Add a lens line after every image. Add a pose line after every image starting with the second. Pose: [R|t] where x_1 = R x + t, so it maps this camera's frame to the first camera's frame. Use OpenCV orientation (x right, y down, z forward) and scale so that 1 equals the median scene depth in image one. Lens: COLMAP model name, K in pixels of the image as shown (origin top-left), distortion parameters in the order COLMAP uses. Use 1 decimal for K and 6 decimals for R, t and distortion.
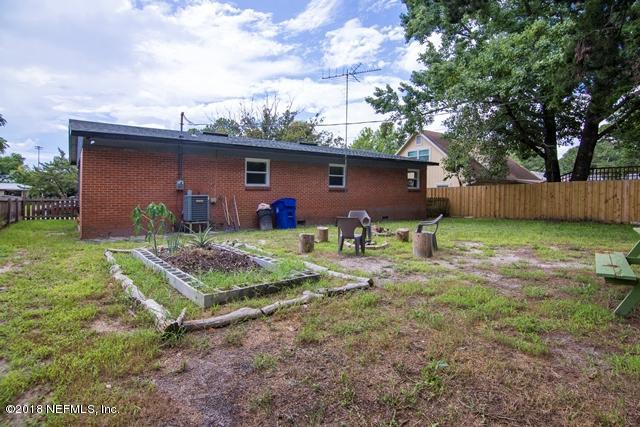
lens RADIAL K [[268.8, 0, 320.0], [0, 268.8, 213.5], [0, 0, 1]] dist [-0.020450, -0.000553]
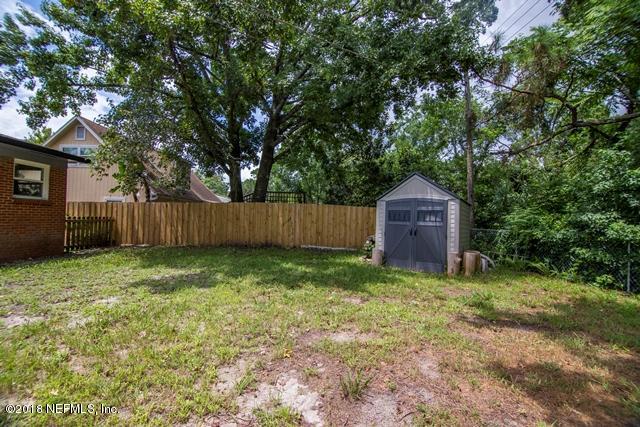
lens RADIAL K [[280.4, 0, 320.0], [0, 280.4, 213.5], [0, 0, 1]] dist [-0.032600, 0.000198]
pose [[0.533079, 0.037975, 0.845213, 0.205017], [0.027720, 0.997672, -0.062307, -0.013625], [-0.845611, 0.056644, 0.530785, 0.234055]]
